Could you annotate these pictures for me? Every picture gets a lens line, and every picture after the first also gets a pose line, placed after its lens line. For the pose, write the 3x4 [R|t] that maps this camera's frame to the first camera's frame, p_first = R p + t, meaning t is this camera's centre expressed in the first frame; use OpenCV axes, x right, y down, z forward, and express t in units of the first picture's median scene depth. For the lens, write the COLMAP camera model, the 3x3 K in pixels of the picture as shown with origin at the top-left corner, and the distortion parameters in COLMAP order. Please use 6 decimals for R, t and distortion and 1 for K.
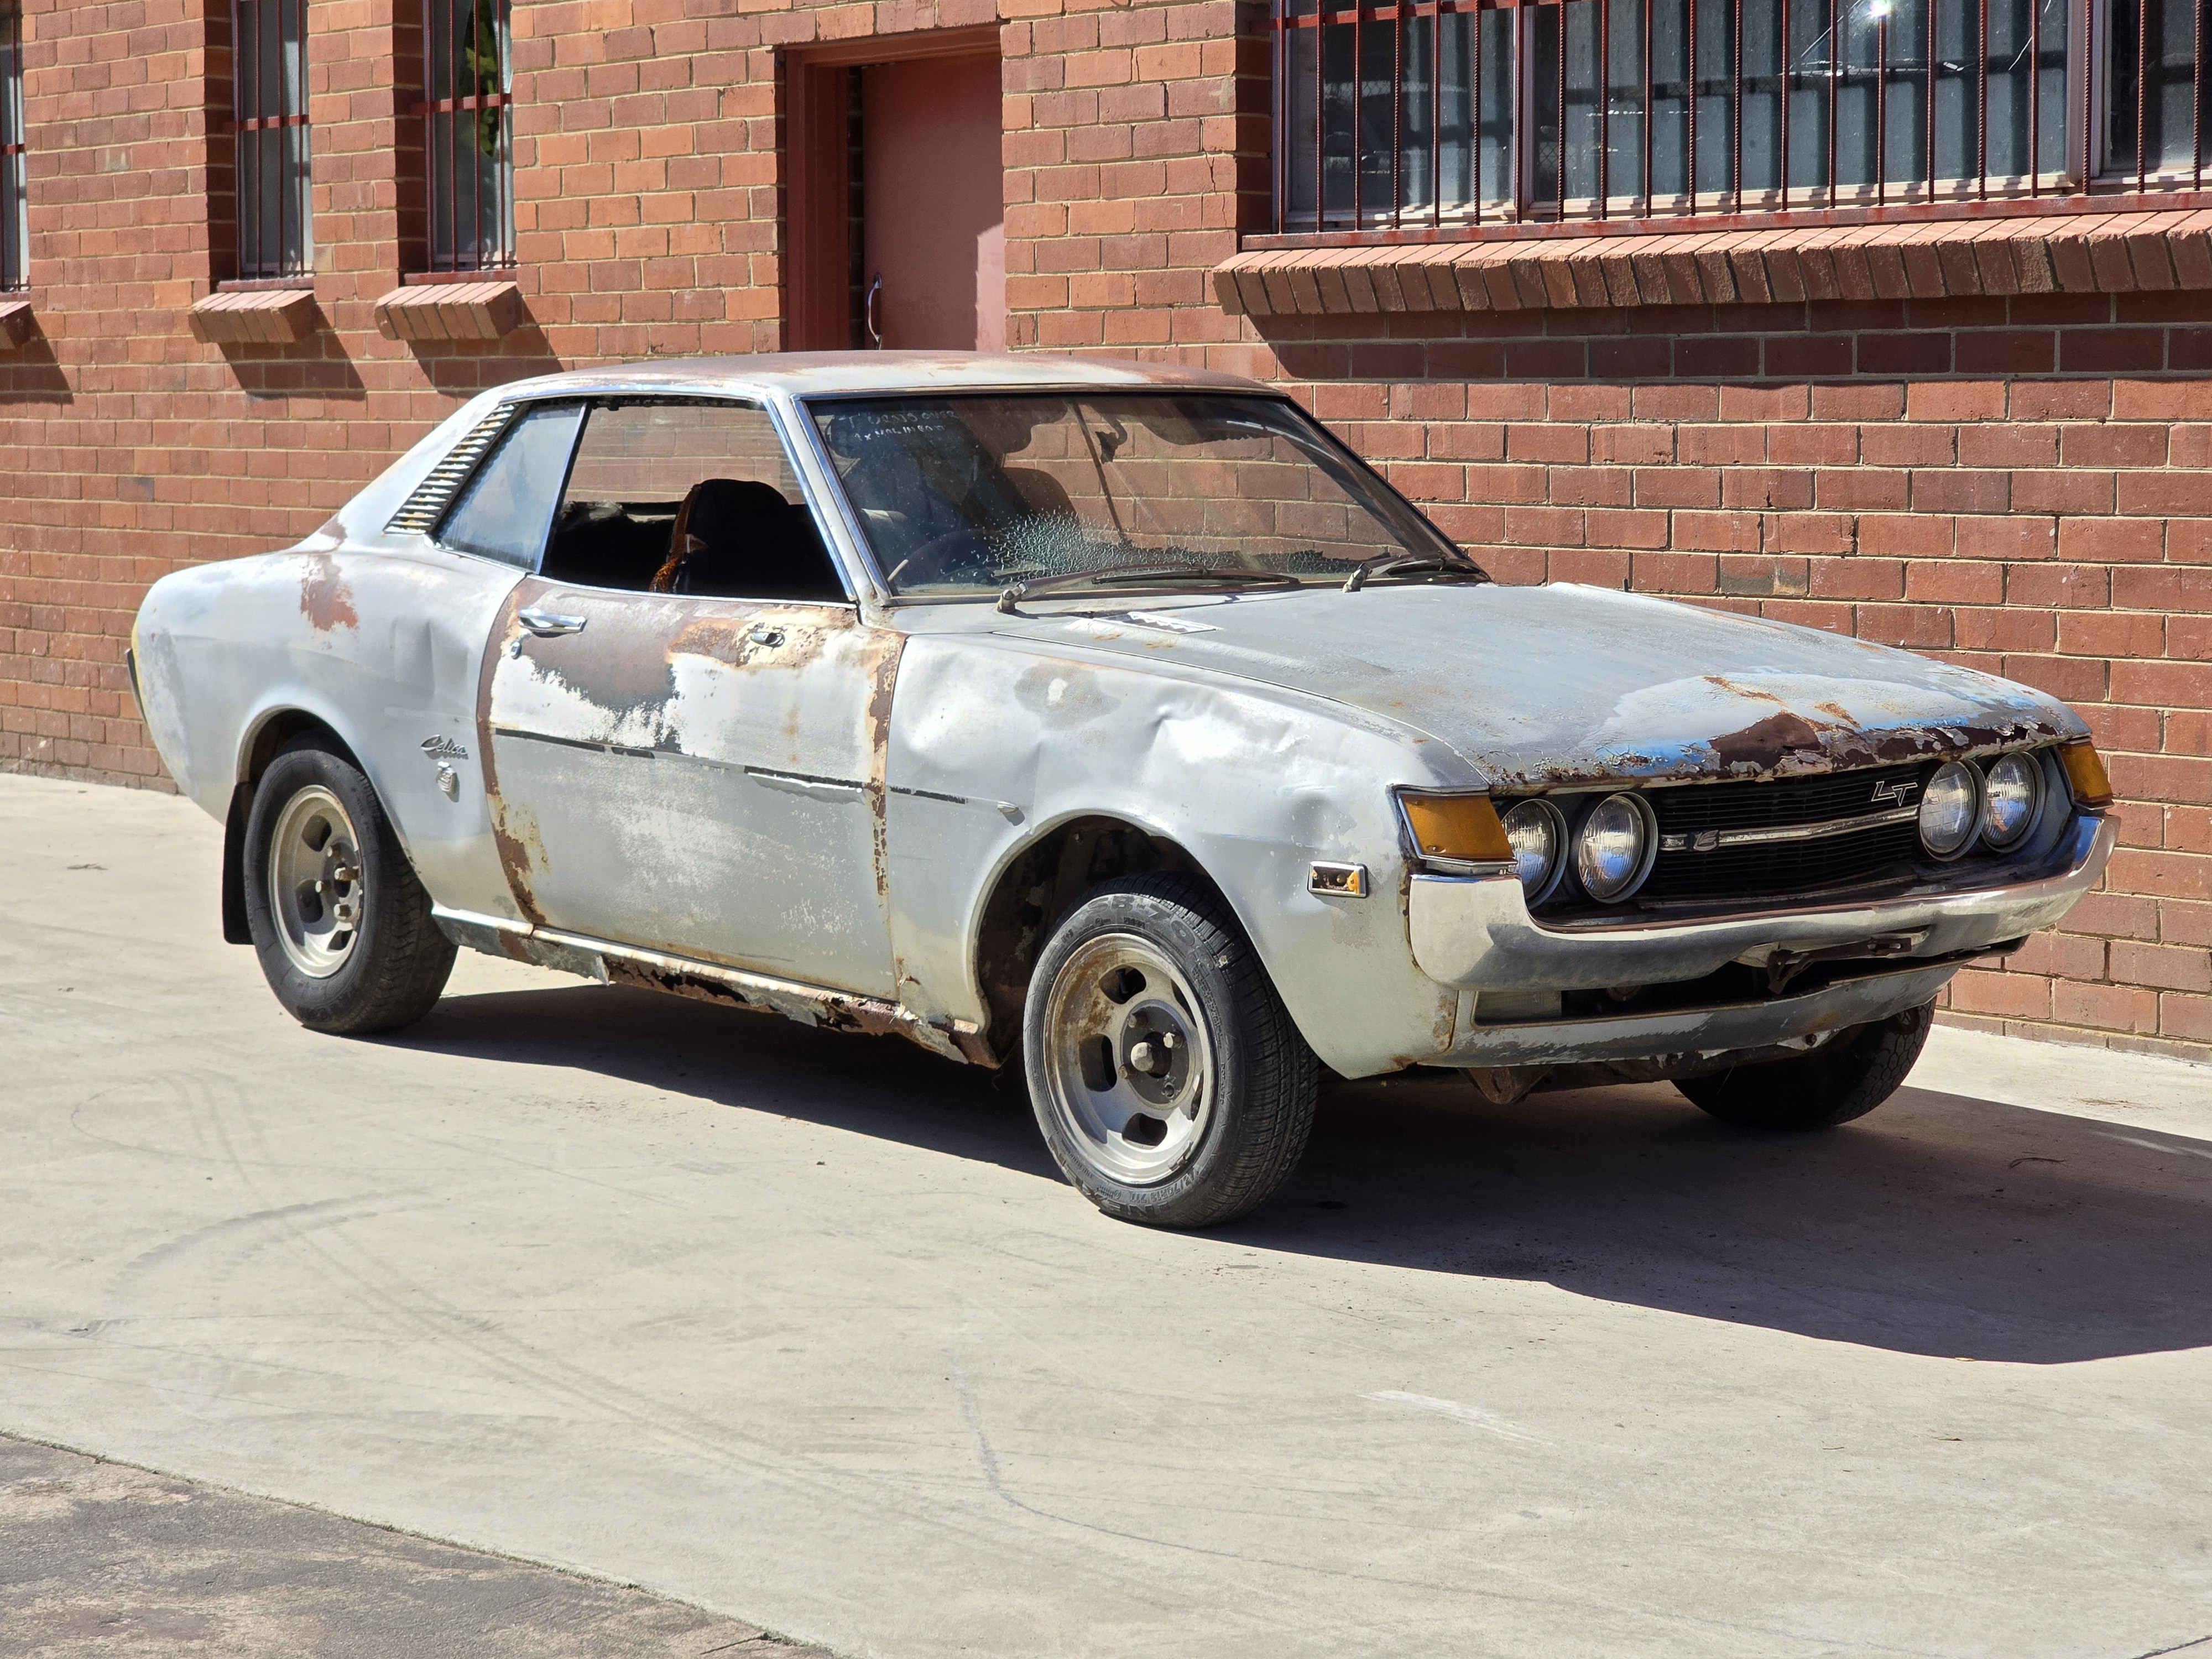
lens RADIAL K [[4199.0, 0, 1107.4], [0, 4199.0, 811.2], [0, 0, 1]] dist [-0.050412, 0.000000]
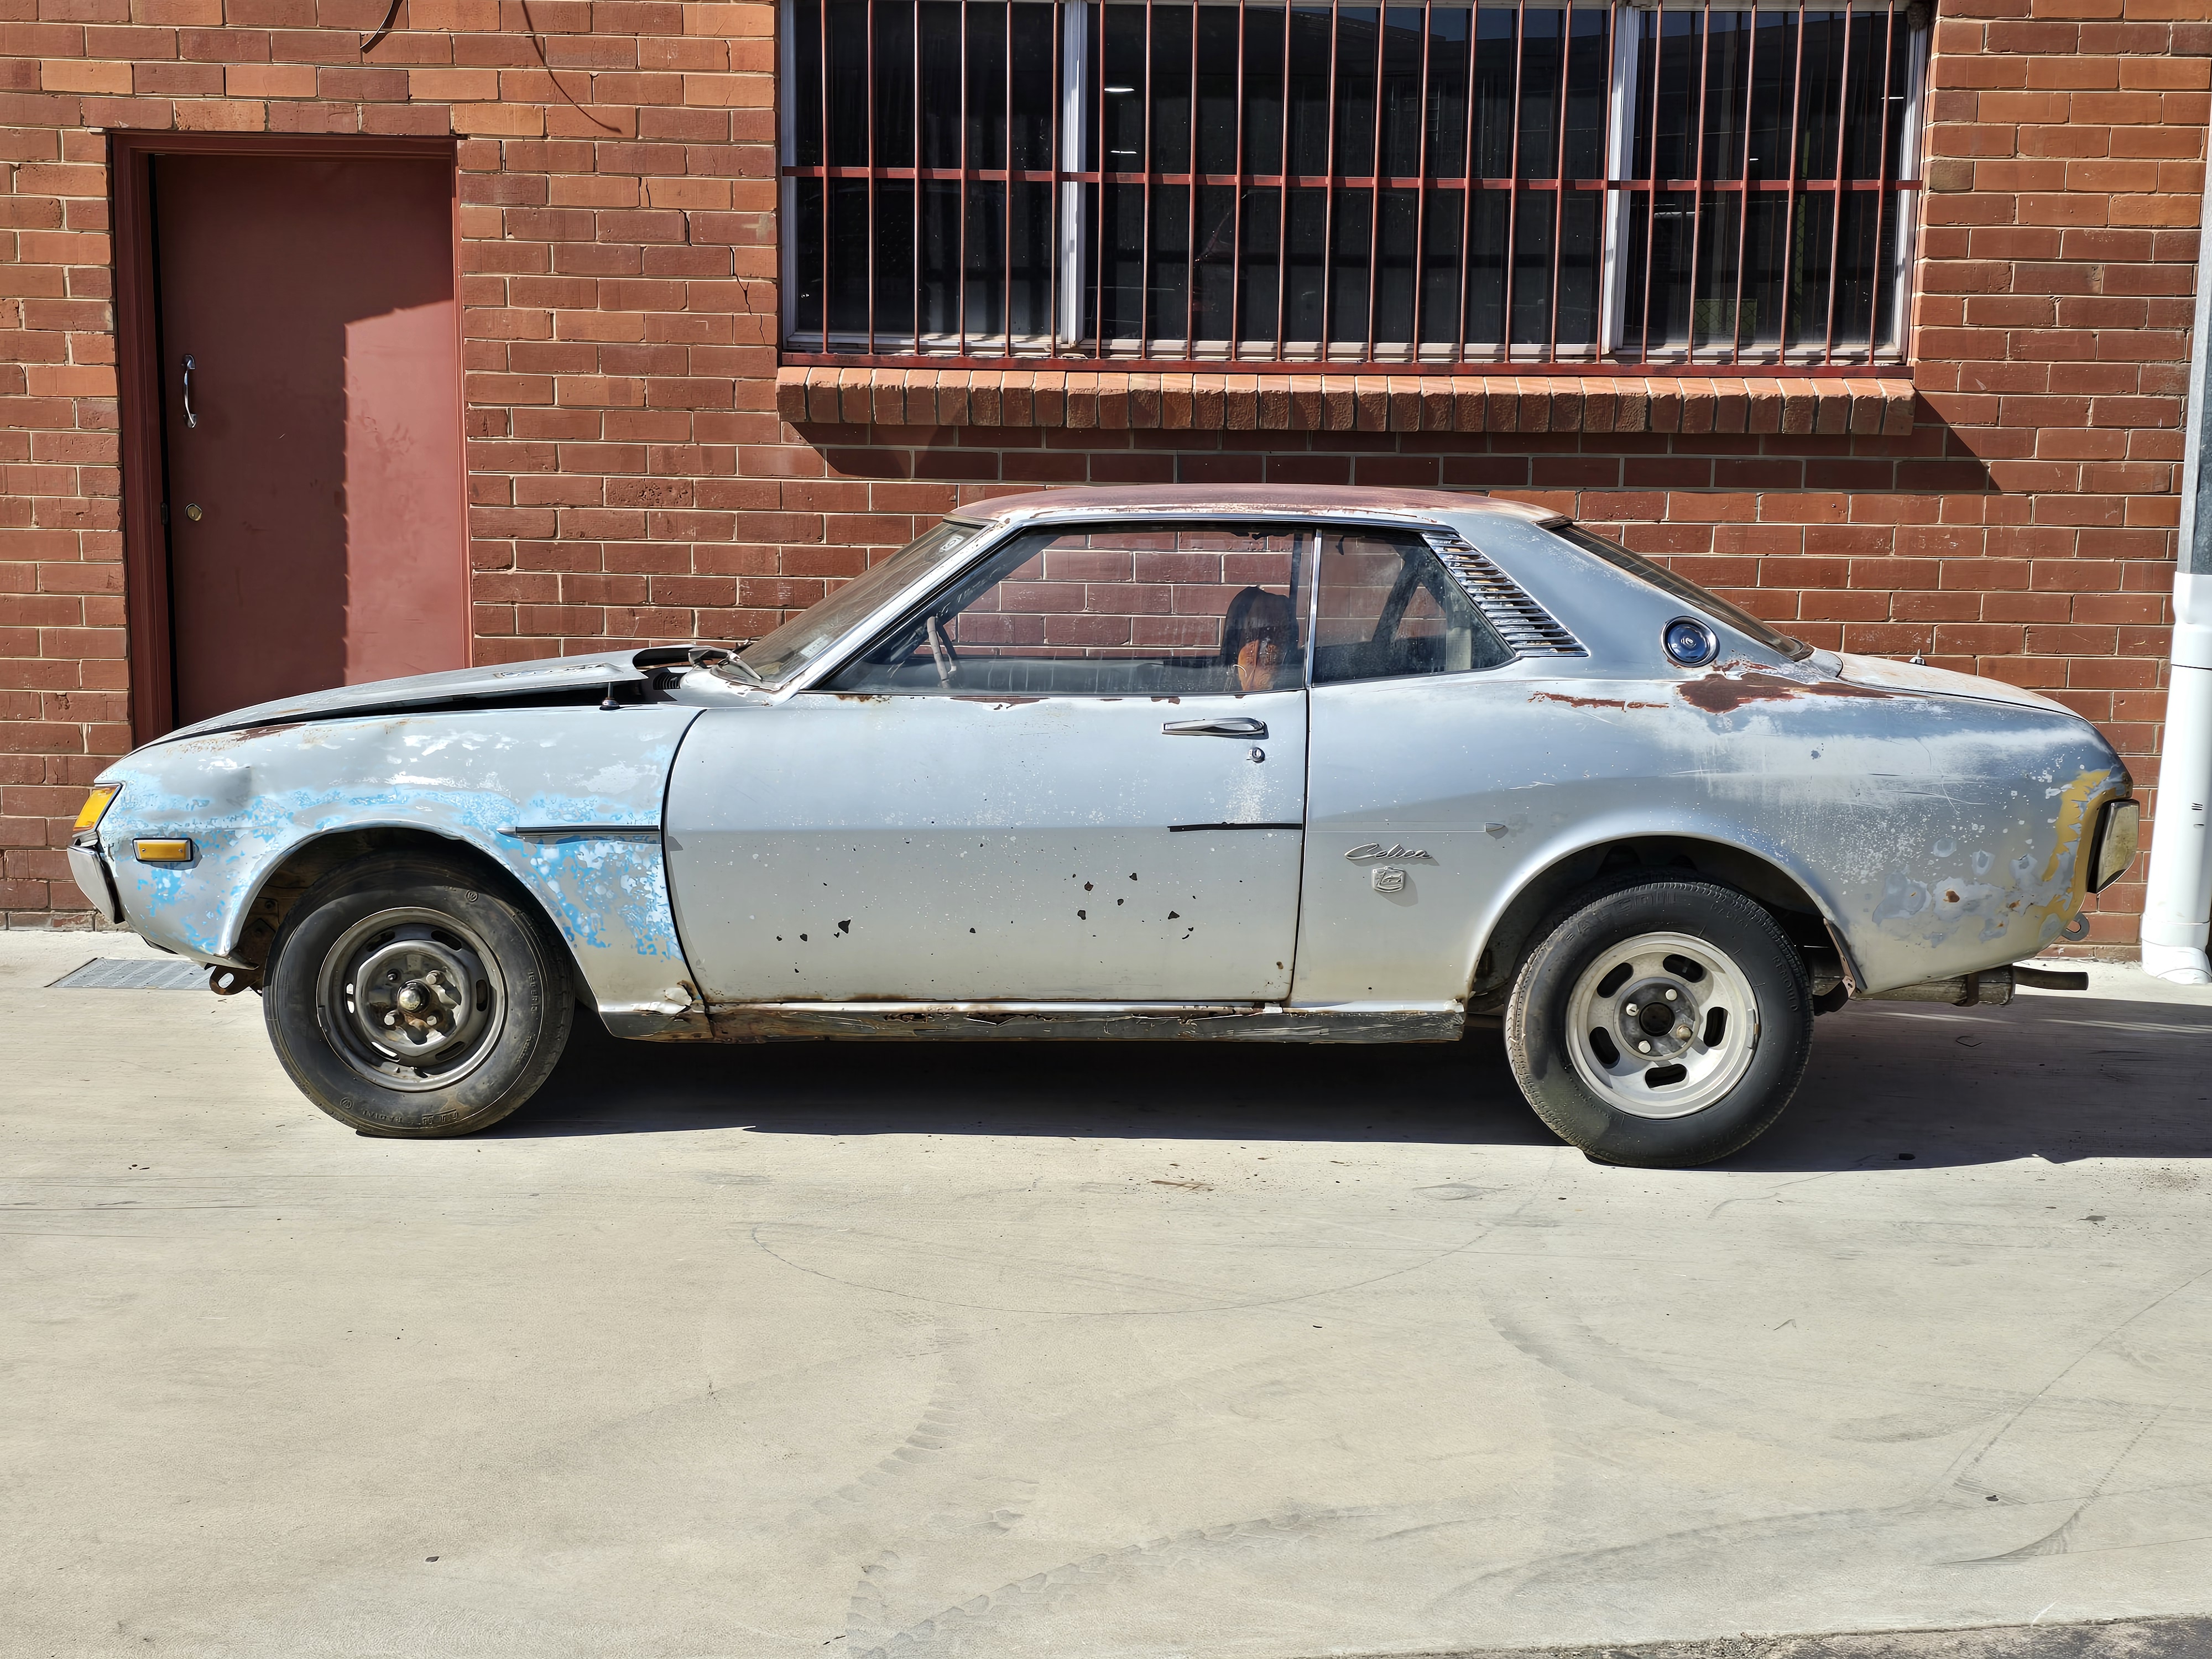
lens RADIAL K [[2958.7, 0, 1114.3], [0, 2958.7, 852.3], [0, 0, 1]] dist [0.067715, 0.000000]
pose [[0.668672, -0.105107, 0.736091, -0.622676], [0.054303, 0.994218, 0.092636, -0.081023], [-0.741572, -0.021971, 0.670513, 0.428731]]
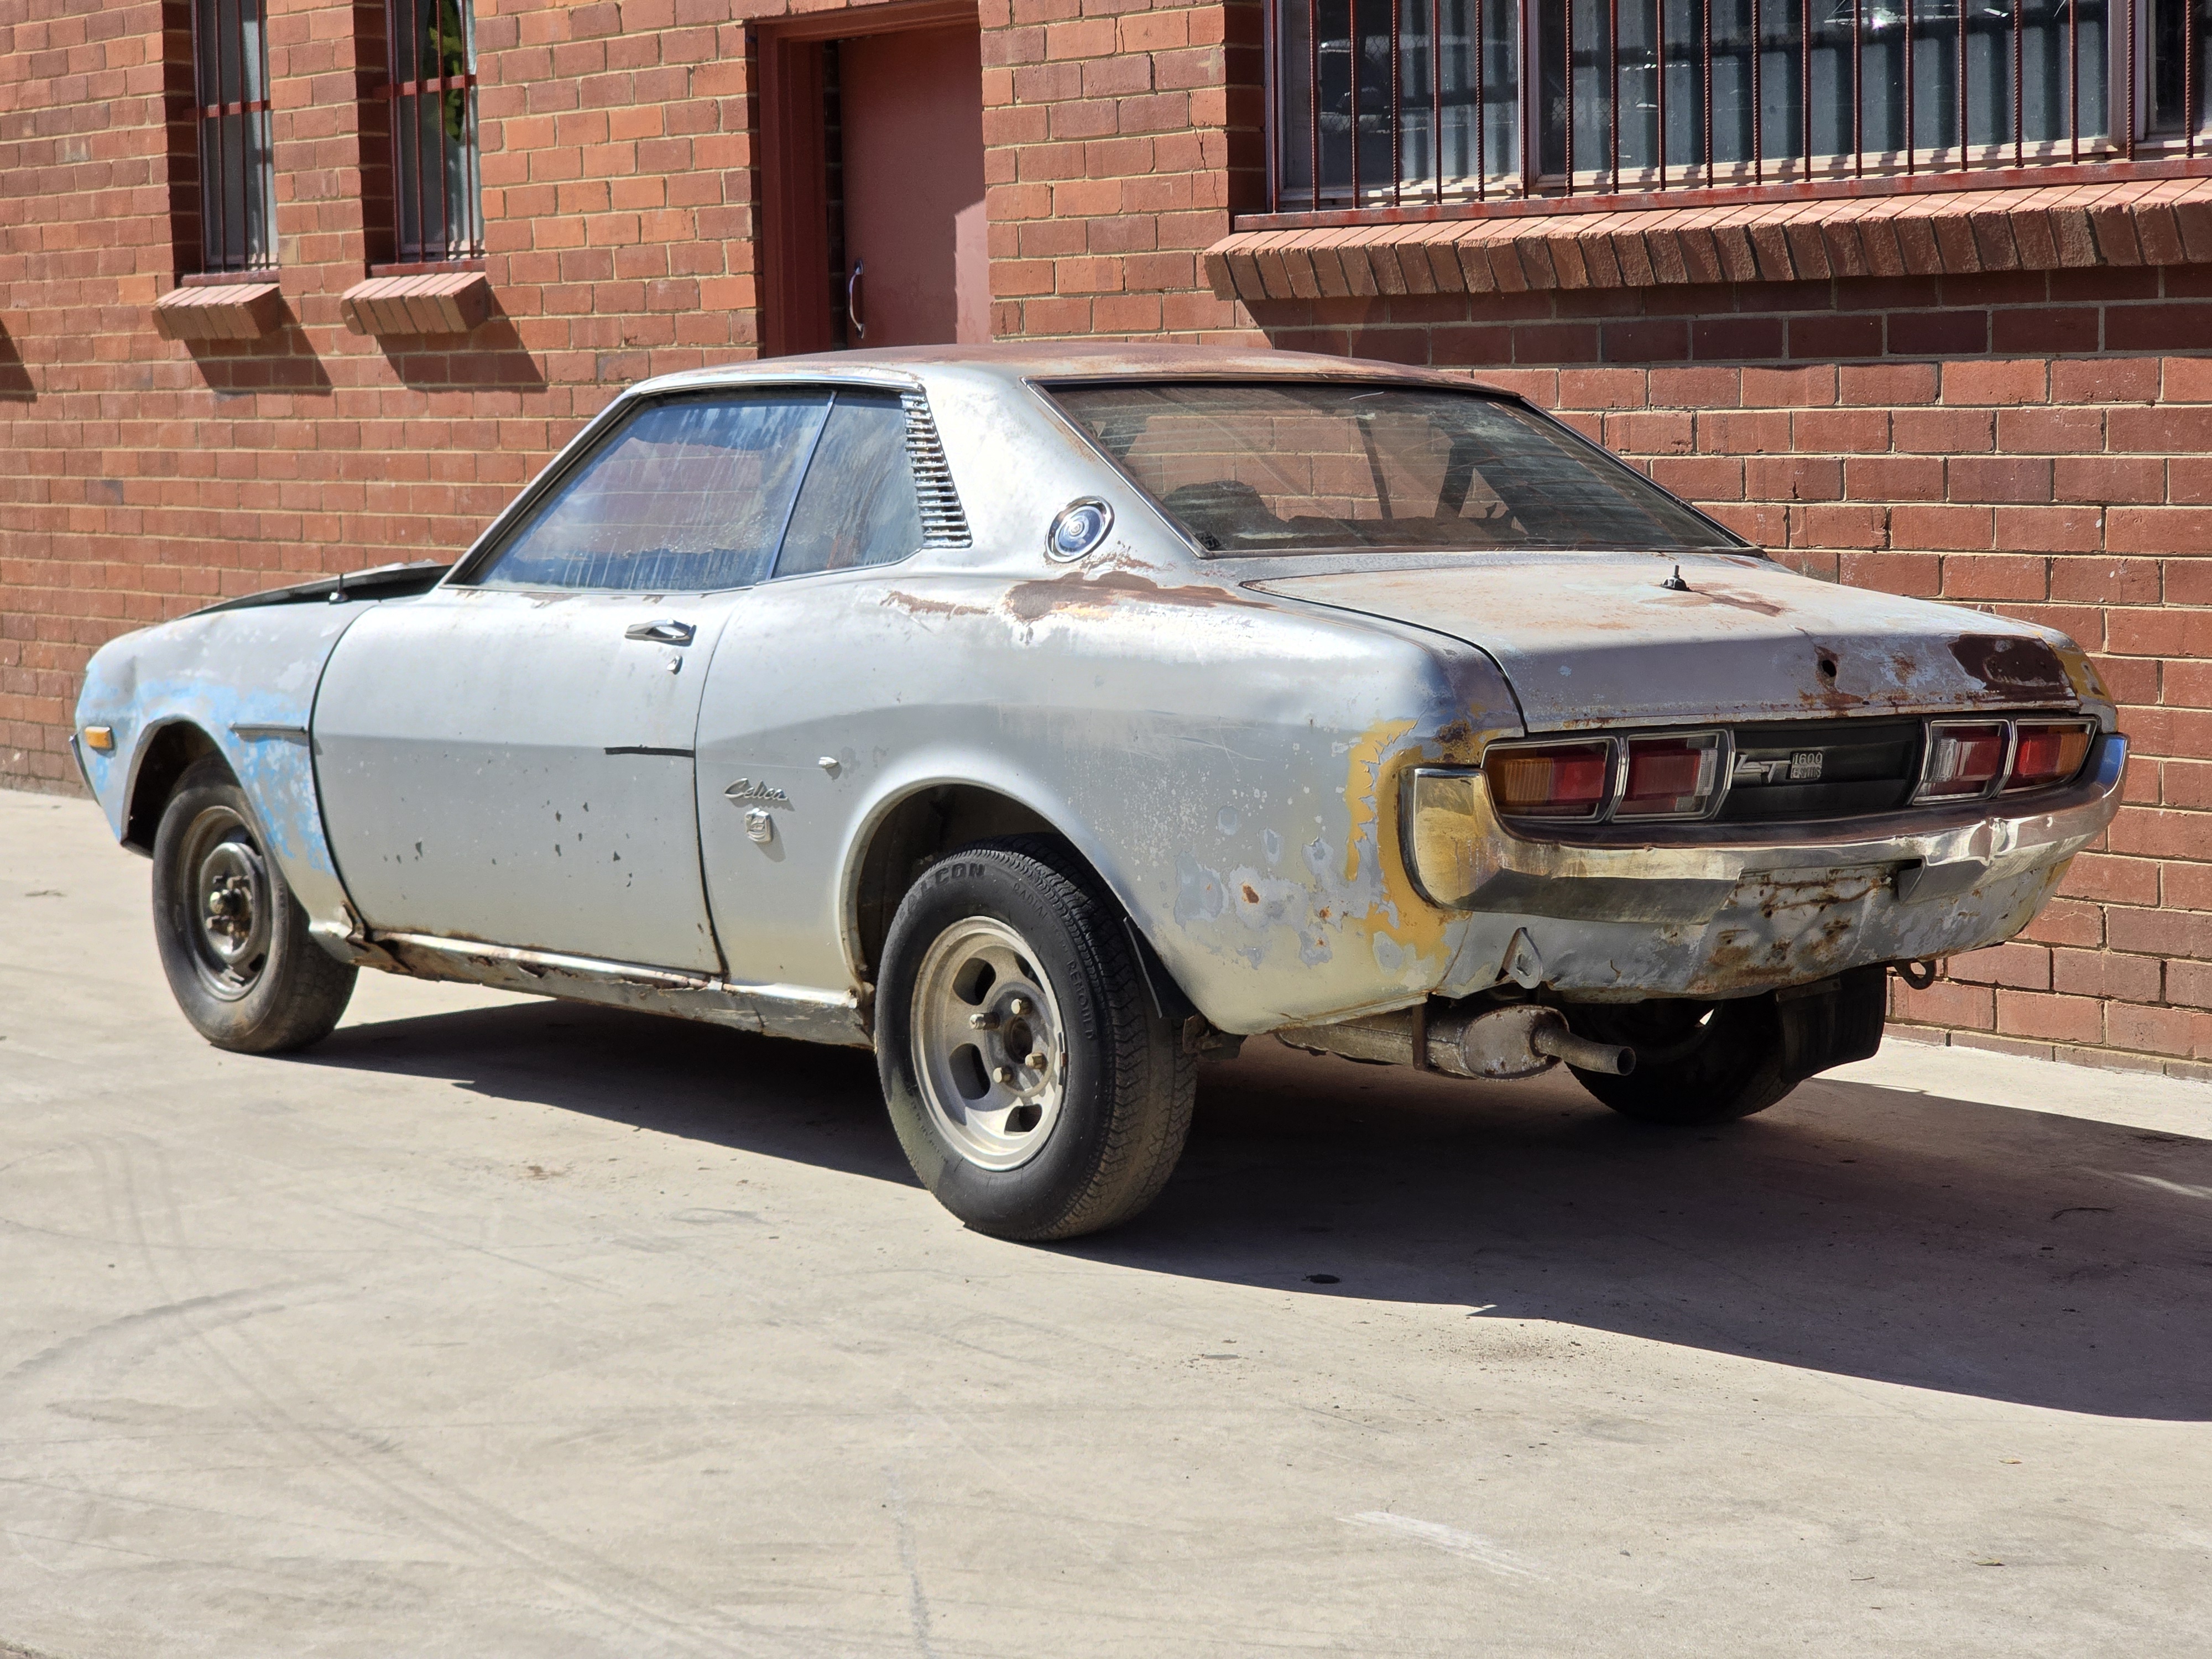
lens RADIAL K [[4199.0, 0, 1107.9], [0, 4199.0, 840.9], [0, 0, 1]] dist [-0.050412, 0.000000]
pose [[0.999789, -0.015978, -0.012923, 0.015909], [0.016194, 0.999727, 0.016814, -0.014962], [0.012651, -0.017020, 0.999775, 0.063722]]
